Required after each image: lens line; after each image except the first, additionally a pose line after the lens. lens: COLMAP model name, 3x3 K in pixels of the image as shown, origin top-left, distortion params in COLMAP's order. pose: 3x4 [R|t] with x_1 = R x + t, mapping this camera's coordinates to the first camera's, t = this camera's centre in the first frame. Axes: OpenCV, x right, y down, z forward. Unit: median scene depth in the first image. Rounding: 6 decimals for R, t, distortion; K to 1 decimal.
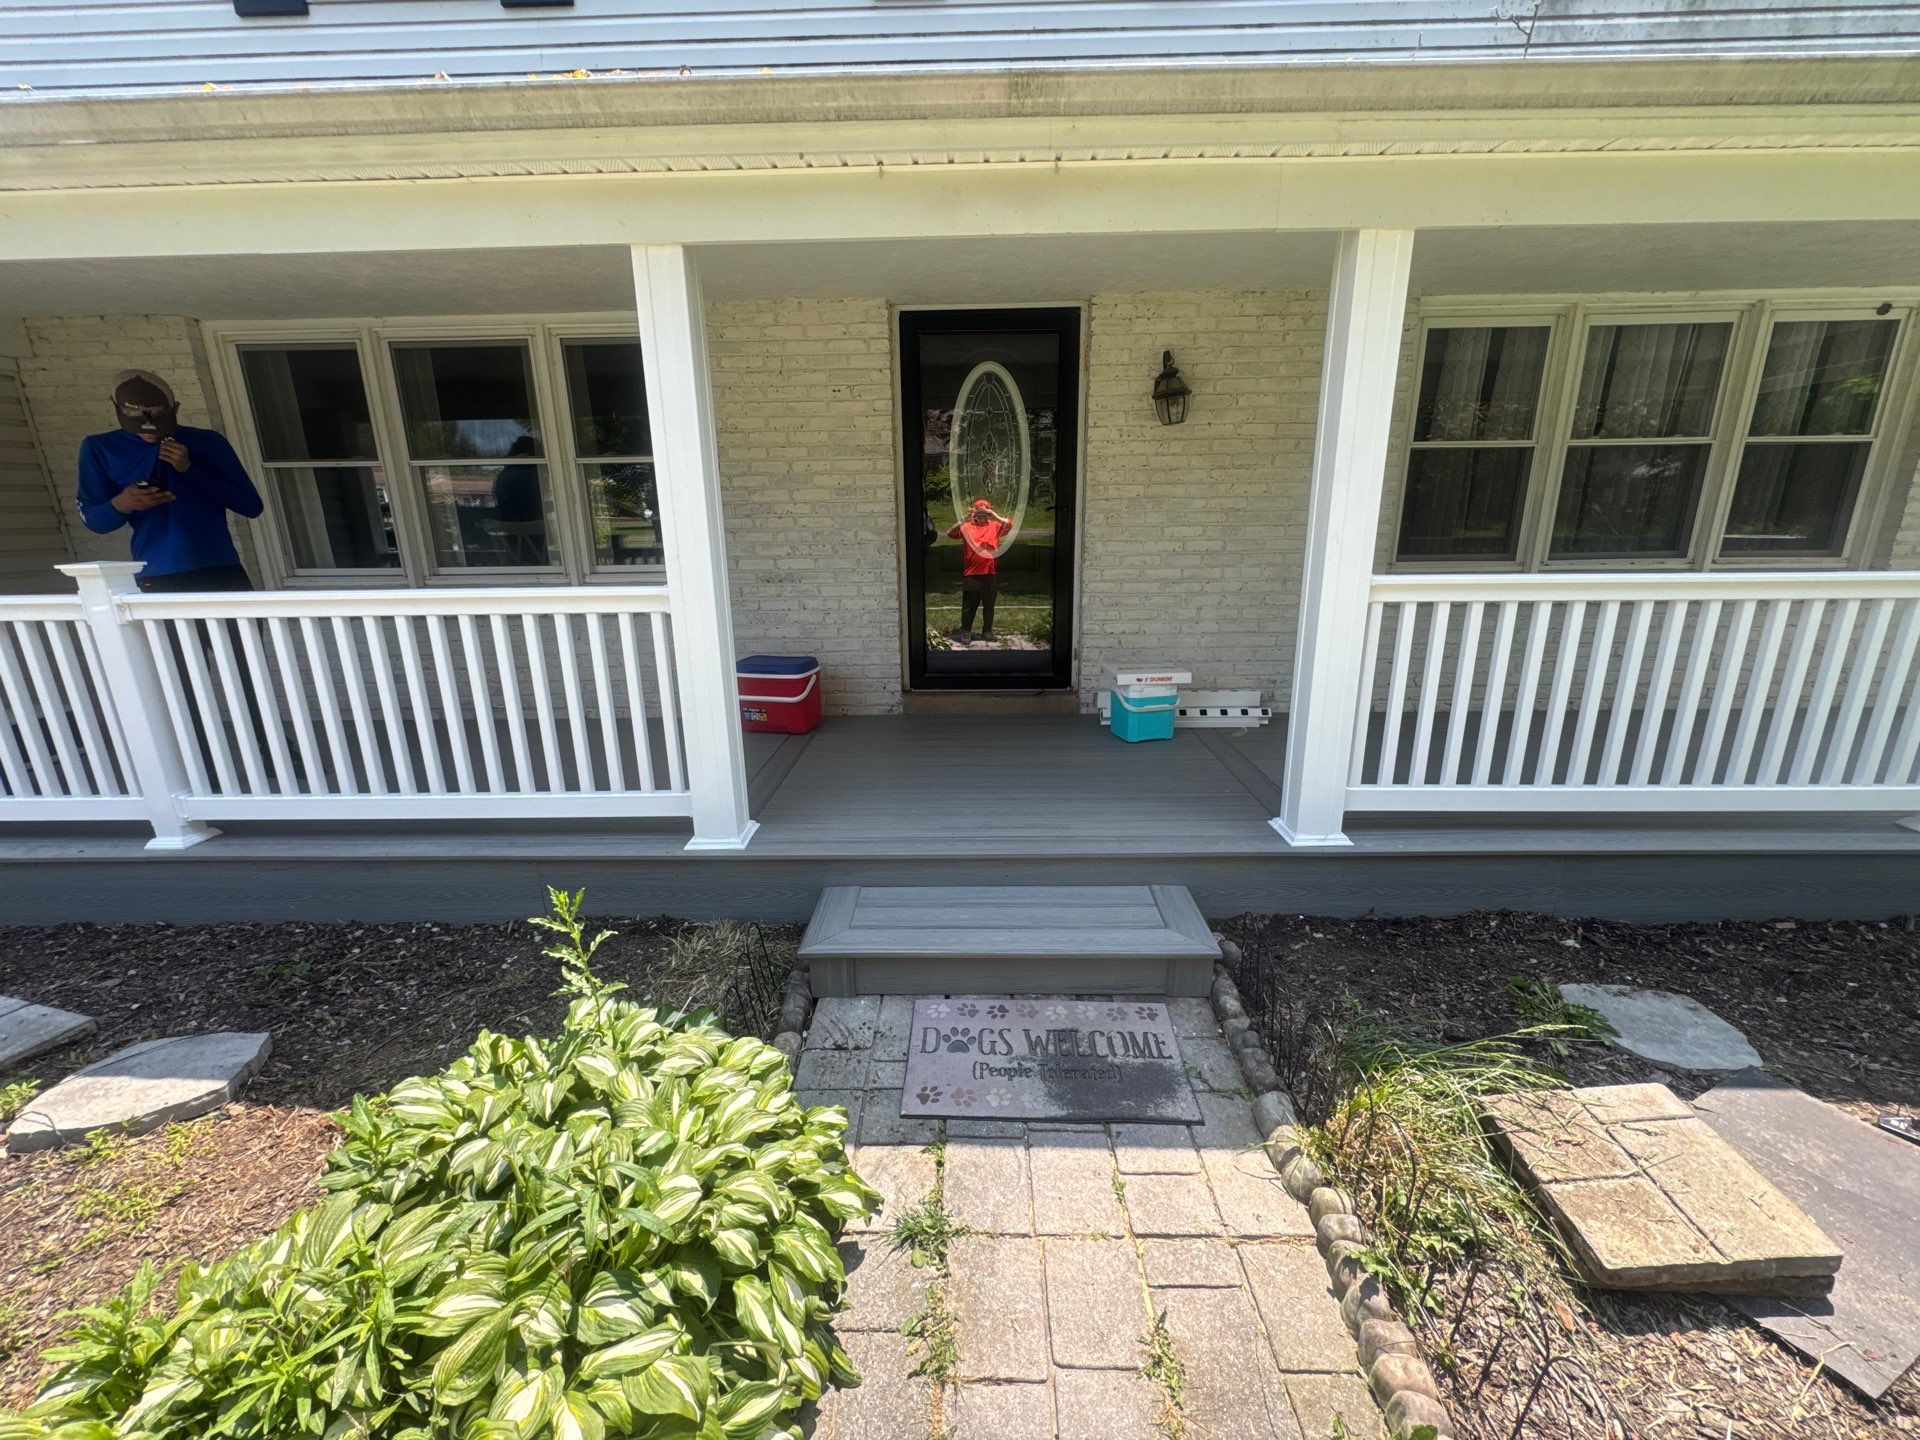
lens RADIAL K [[779.6, 0, 963.2], [0, 779.6, 710.0], [0, 0, 1]] dist [-0.005019, -0.000525]
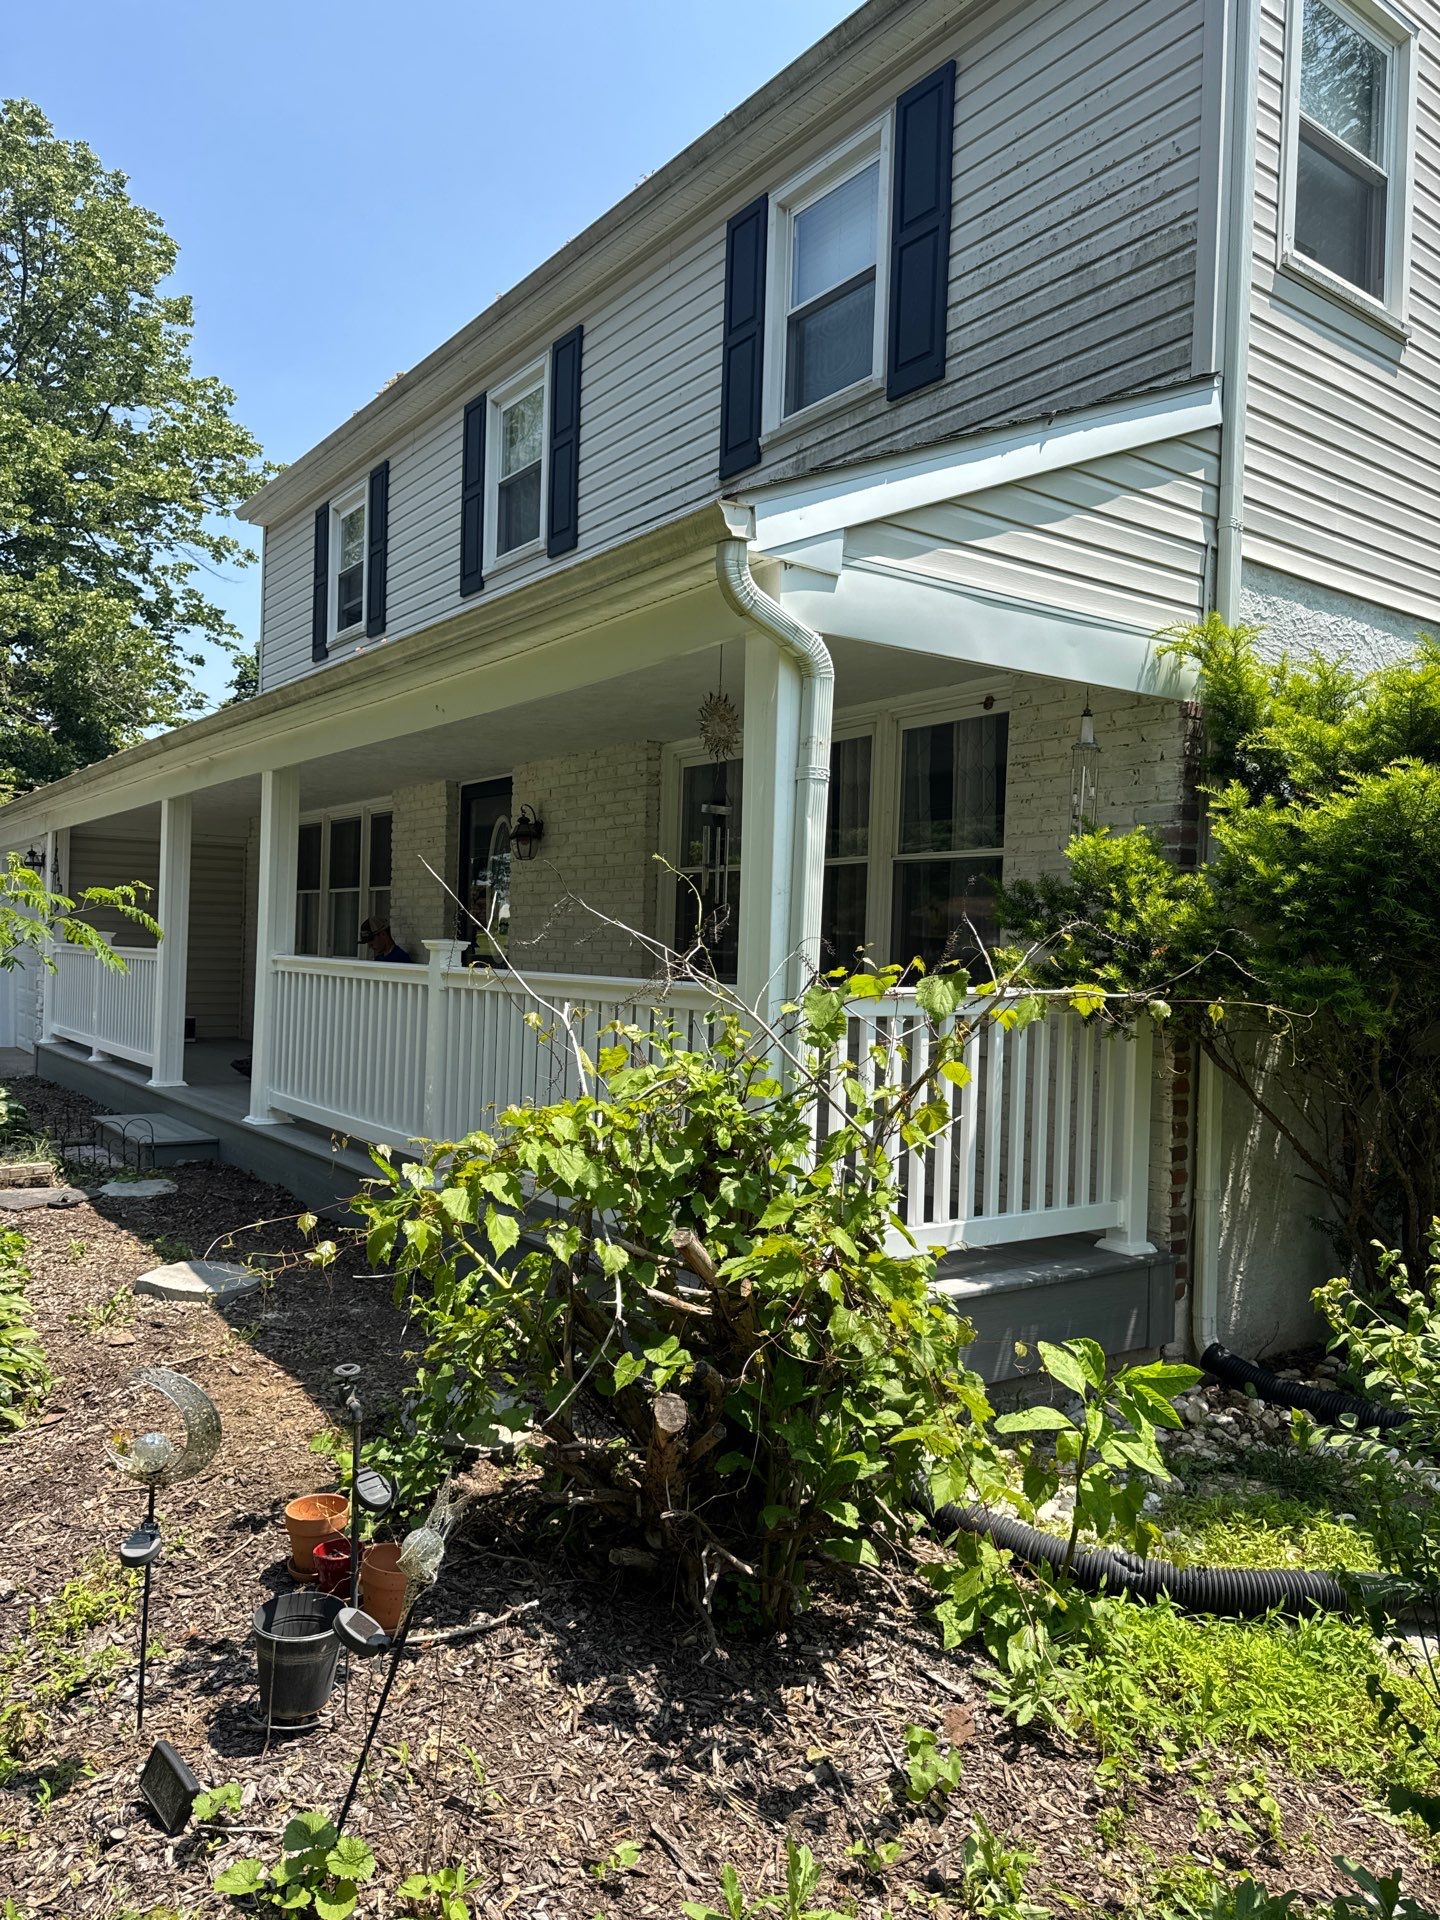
lens RADIAL K [[1338.9, 0, 721.0], [0, 1338.9, 949.5], [0, 0, 1]] dist [0.012060, -0.002618]
pose [[0.608964, 0.029925, -0.792633, 2.160391], [-0.224101, 0.965067, -0.135738, -0.007994], [0.760882, 0.260289, 0.594397, 0.001786]]
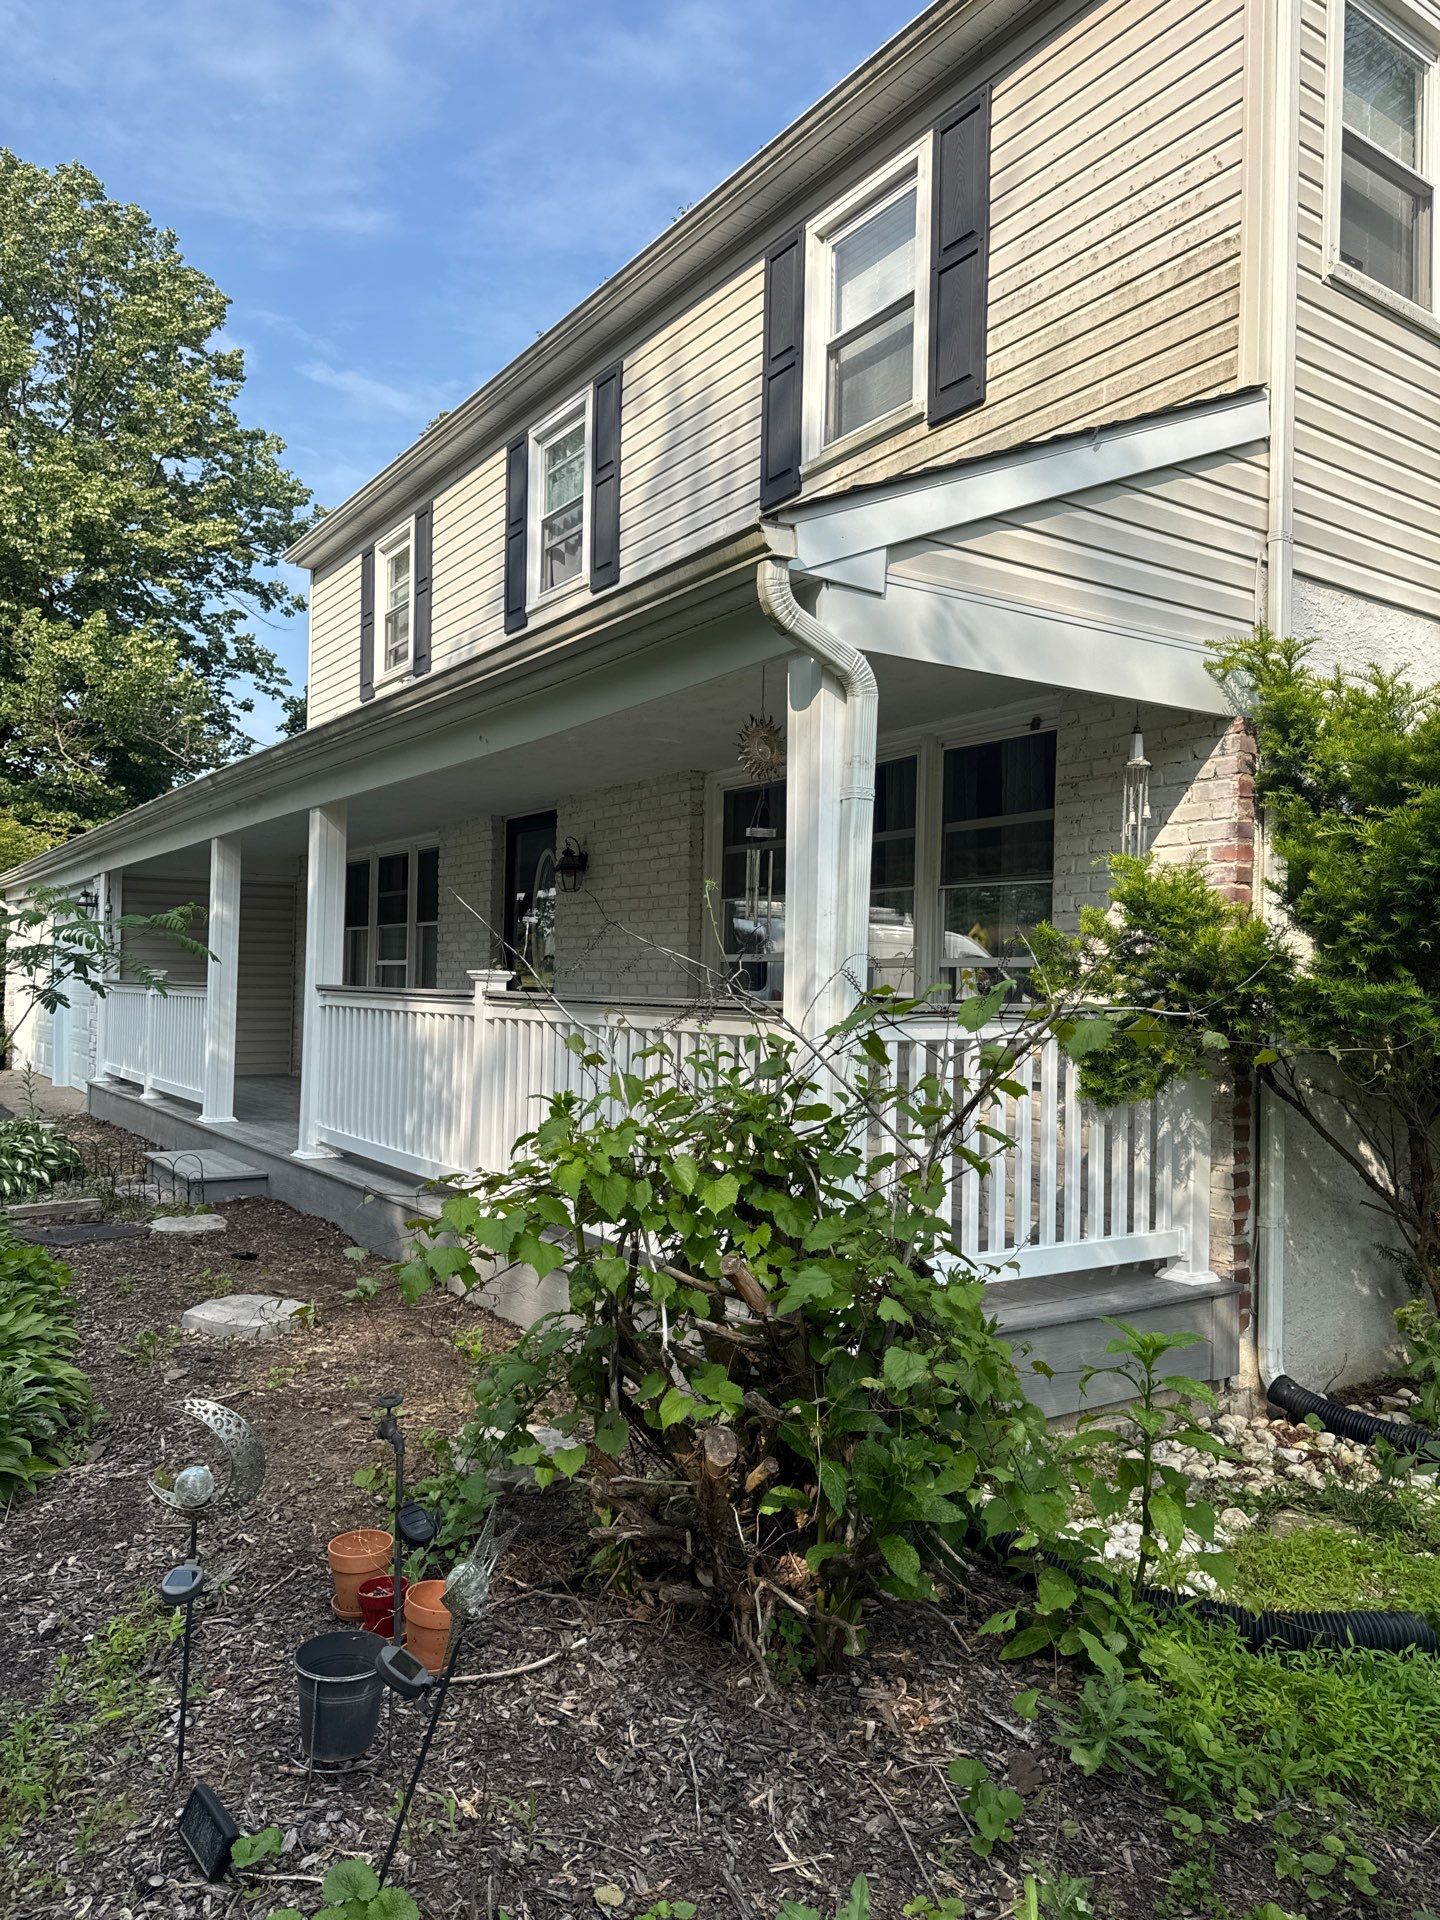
lens RADIAL K [[1338.9, 0, 726.9], [0, 1338.9, 958.6], [0, 0, 1]] dist [0.012060, -0.002618]
pose [[0.584628, 0.007021, -0.811271, 2.149376], [-0.216630, 0.965007, -0.147759, -0.002537], [0.781845, 0.262129, 0.565692, 0.012971]]
